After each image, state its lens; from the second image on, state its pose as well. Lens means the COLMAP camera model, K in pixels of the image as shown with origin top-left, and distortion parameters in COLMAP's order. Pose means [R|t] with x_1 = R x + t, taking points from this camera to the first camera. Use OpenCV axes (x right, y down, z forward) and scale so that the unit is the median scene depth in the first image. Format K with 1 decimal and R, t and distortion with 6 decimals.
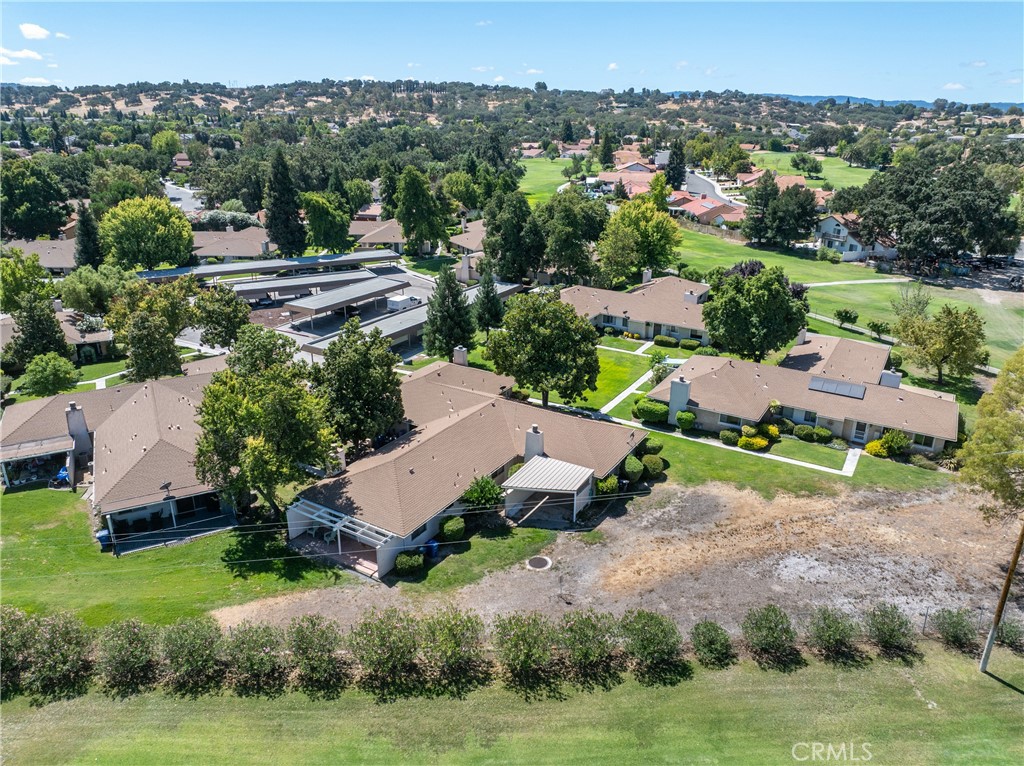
lens RADIAL K [[720.0, 0, 517.0], [0, 720.0, 384.9], [0, 0, 1]] dist [-0.029122, 0.000554]
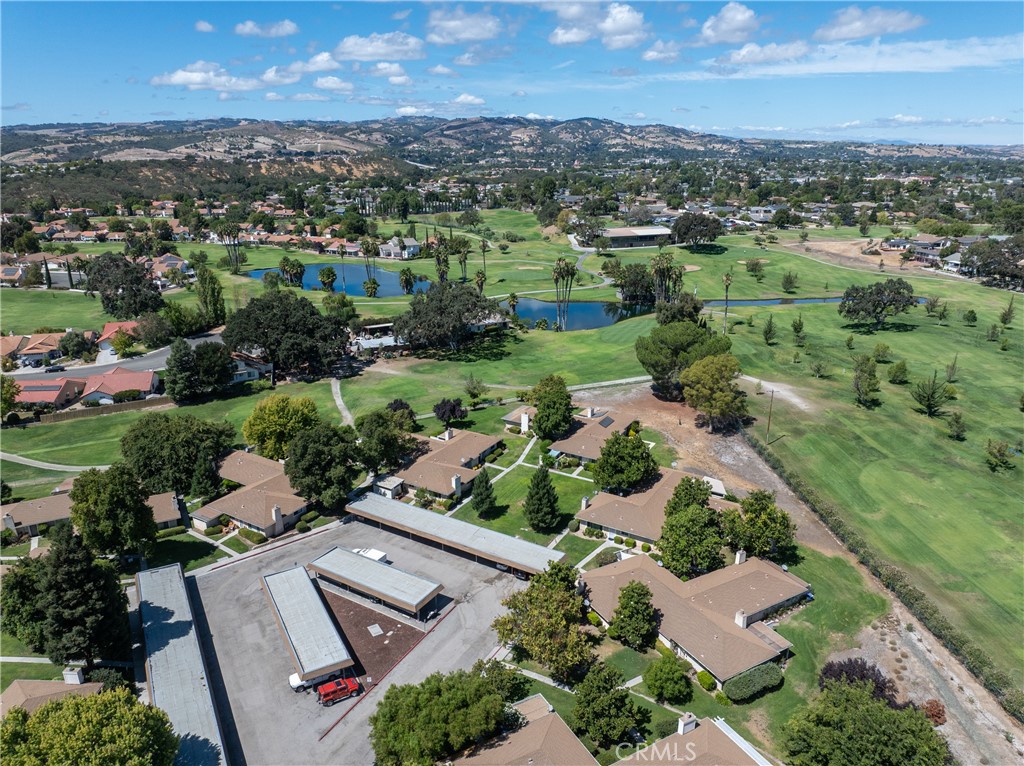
lens RADIAL K [[720.0, 0, 517.3], [0, 720.0, 380.5], [0, 0, 1]] dist [-0.029122, 0.000554]
pose [[-0.012891, -0.333092, 0.942806, -2.082841], [0.354006, 0.880296, 0.315848, -1.168954], [-0.935154, 0.337830, 0.106569, 1.200149]]
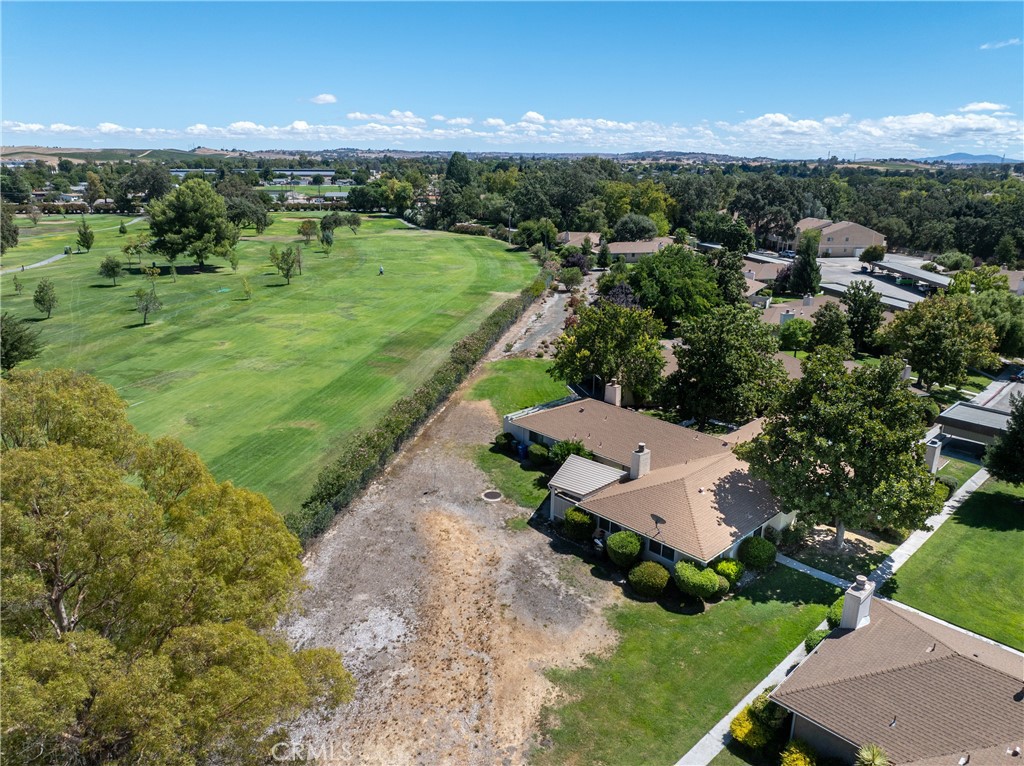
lens RADIAL K [[720.0, 0, 517.1], [0, 720.0, 379.8], [0, 0, 1]] dist [-0.029122, 0.000554]
pose [[-0.254252, 0.268439, -0.929138, 0.871985], [-0.364250, 0.863388, 0.349117, -0.266738], [0.895923, 0.427203, -0.121739, 0.953635]]
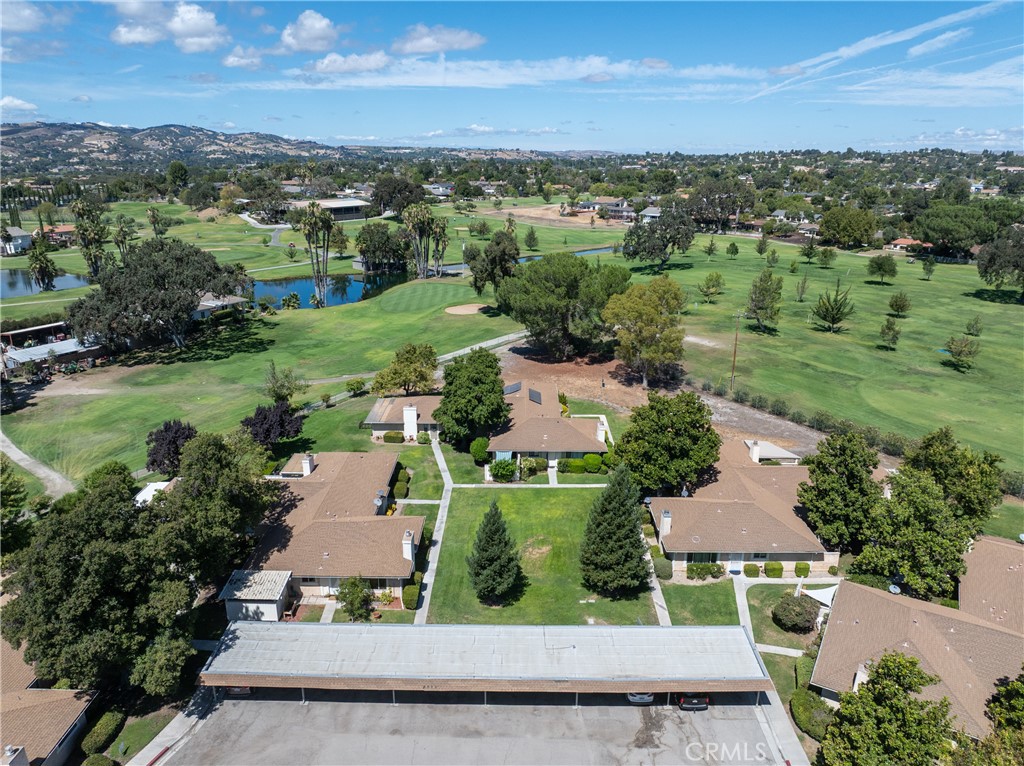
lens RADIAL K [[720.0, 0, 507.2], [0, 720.0, 390.5], [0, 0, 1]] dist [-0.029122, 0.000554]
pose [[-0.503252, -0.287049, 0.815070, -0.907049], [0.301964, 0.825339, 0.477109, -0.906125], [-0.809663, 0.486228, -0.328675, 1.882209]]
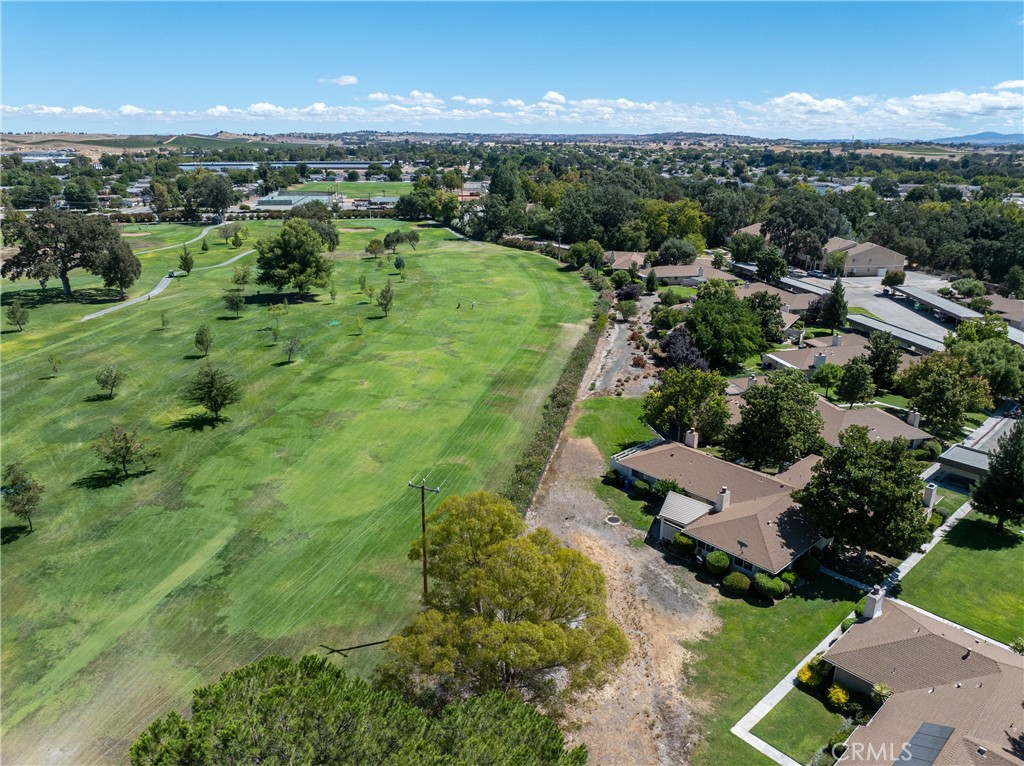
lens RADIAL K [[720.0, 0, 522.0], [0, 720.0, 382.7], [0, 0, 1]] dist [-0.029122, 0.000554]
pose [[-0.272369, 0.292933, -0.916518, 1.234889], [-0.361529, 0.851580, 0.379616, -0.454195], [0.891690, 0.434744, -0.126041, 0.777419]]
